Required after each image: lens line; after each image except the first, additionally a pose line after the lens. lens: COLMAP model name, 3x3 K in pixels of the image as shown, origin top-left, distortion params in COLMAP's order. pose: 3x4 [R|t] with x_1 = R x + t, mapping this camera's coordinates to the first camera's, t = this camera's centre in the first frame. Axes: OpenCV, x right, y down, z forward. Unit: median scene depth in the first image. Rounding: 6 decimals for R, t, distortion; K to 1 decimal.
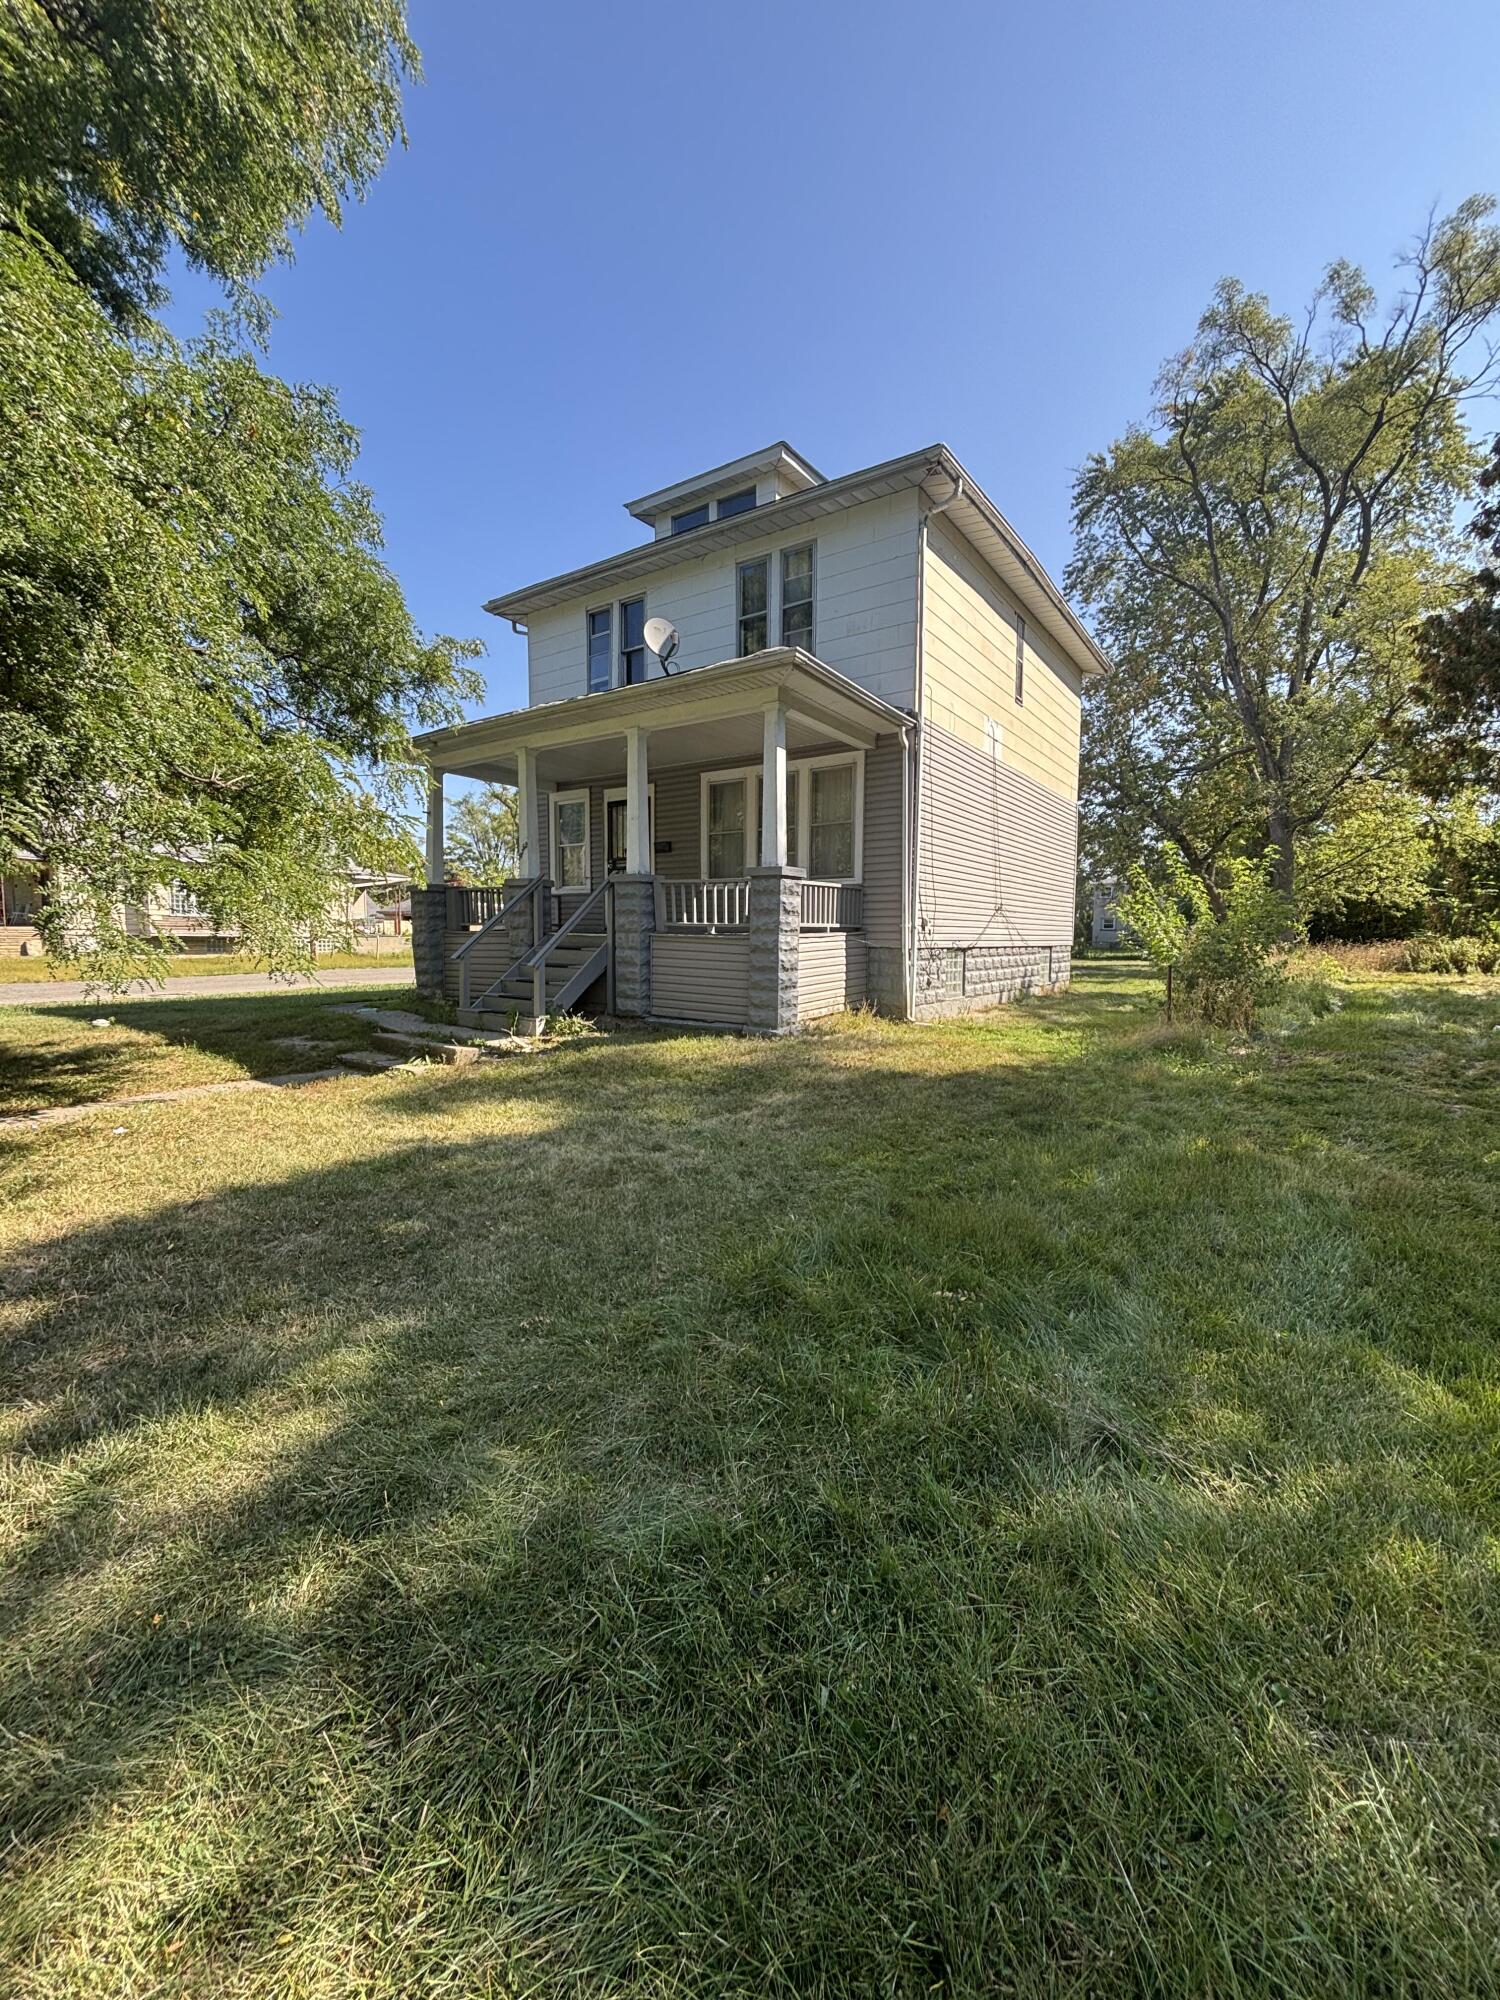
lens RADIAL K [[813.1, 0, 741.1], [0, 813.1, 1001.4], [0, 0, 1]] dist [0.000192, -0.004062]
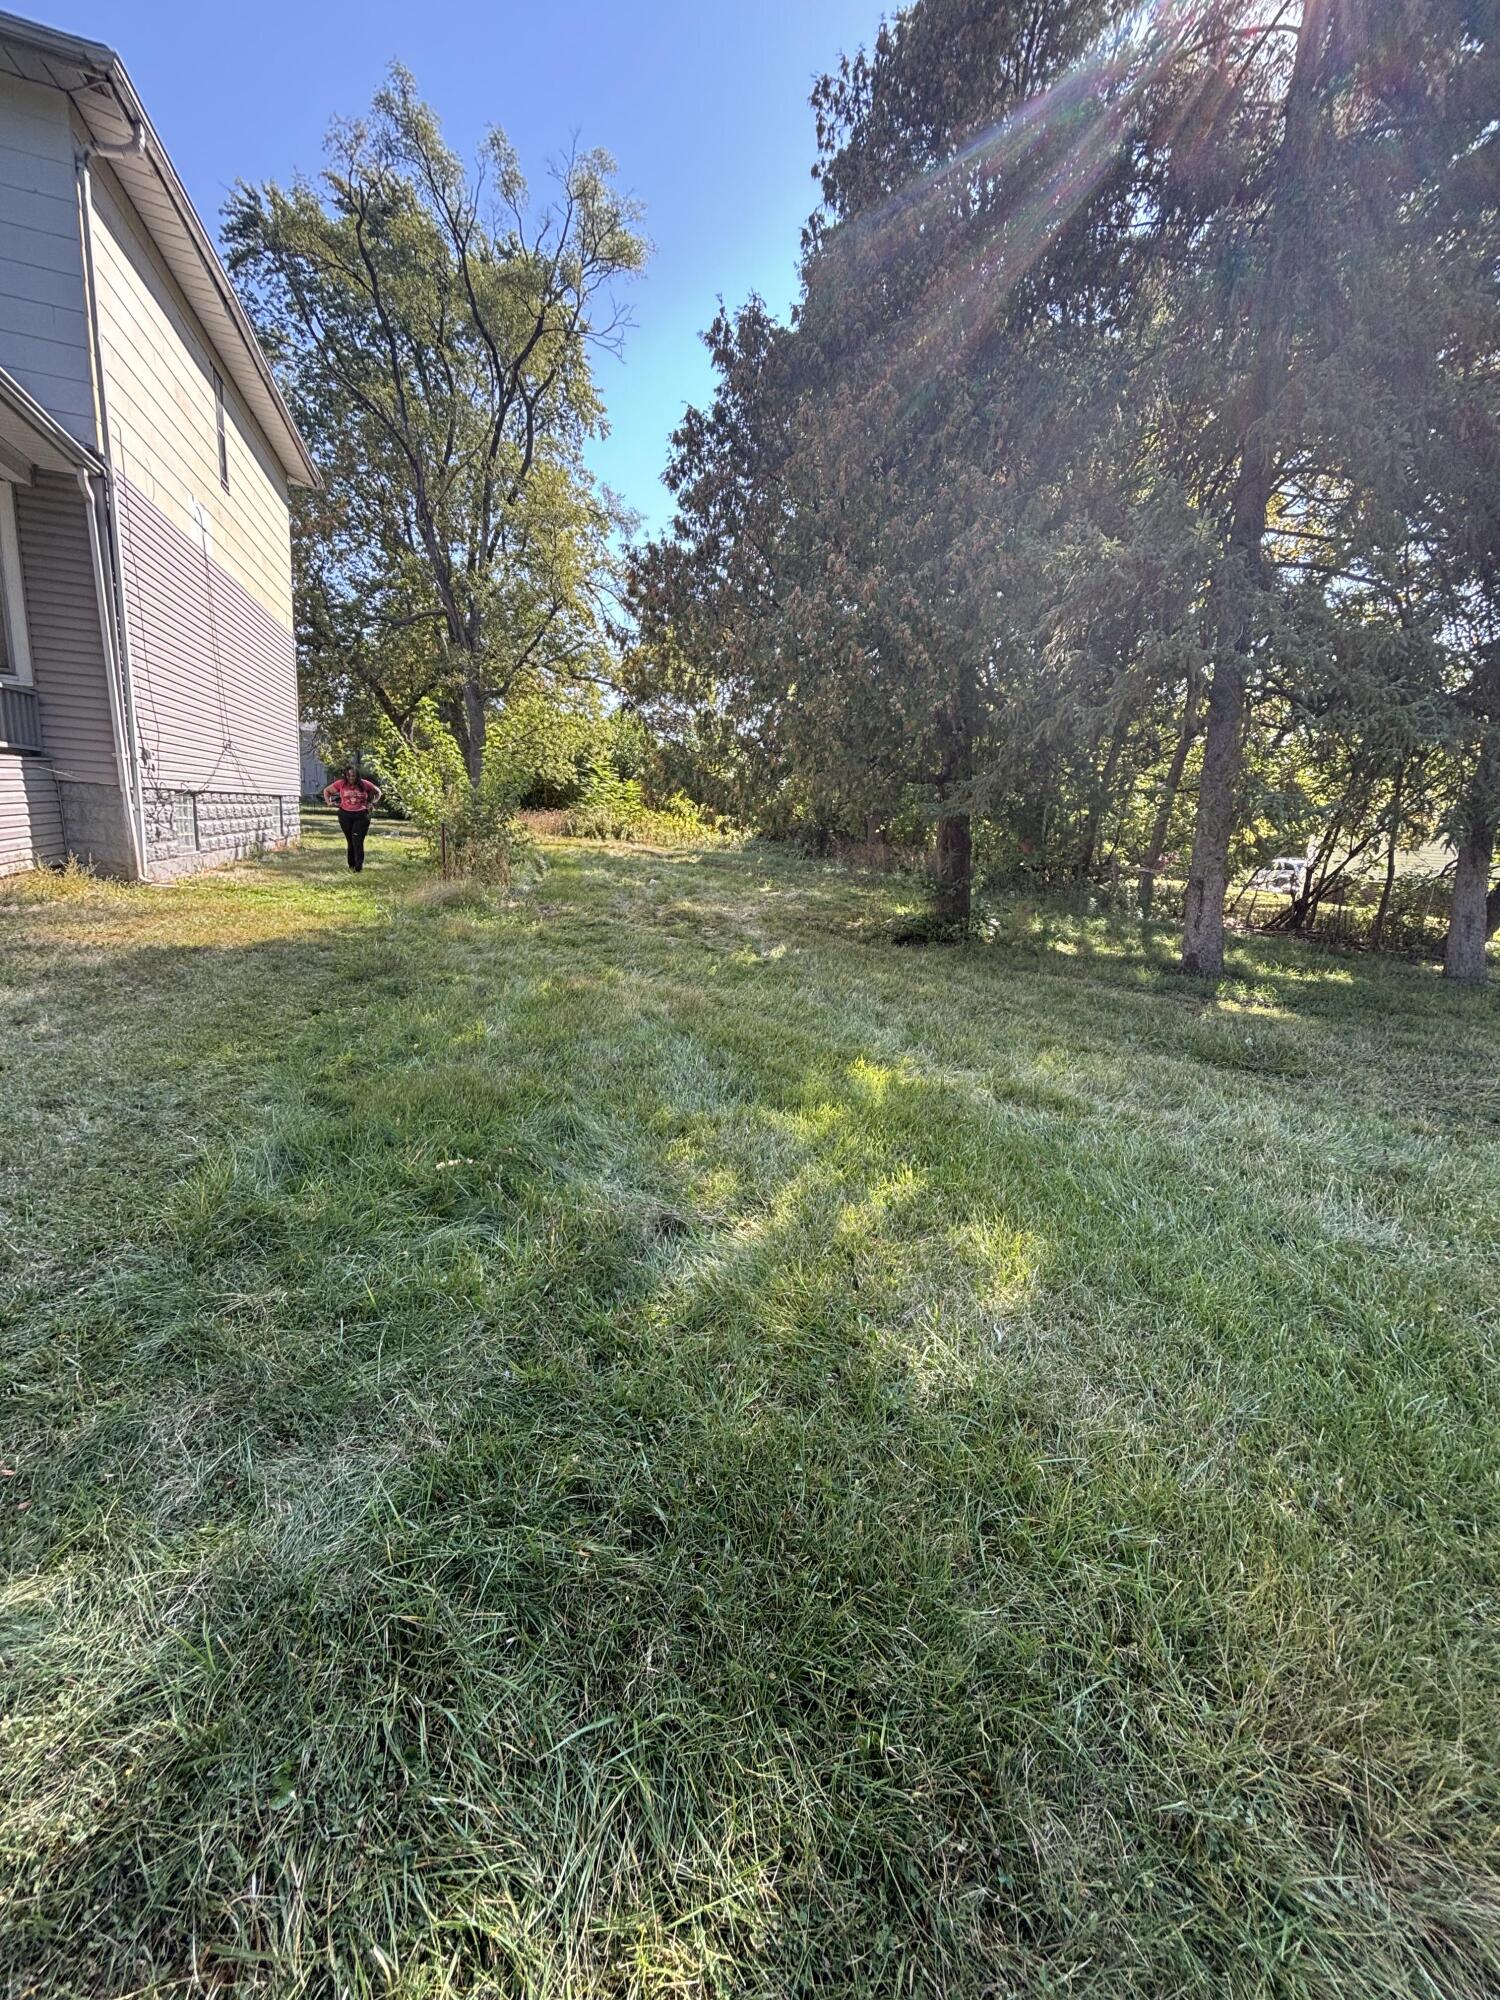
lens RADIAL K [[820.8, 0, 753.1], [0, 820.8, 996.9], [0, 0, 1]] dist [0.000567, 0.001269]
pose [[0.578866, -0.127910, 0.805328, -0.100734], [-0.006900, 0.986817, 0.161696, 0.000987], [-0.815393, -0.099157, 0.570352, 0.055132]]
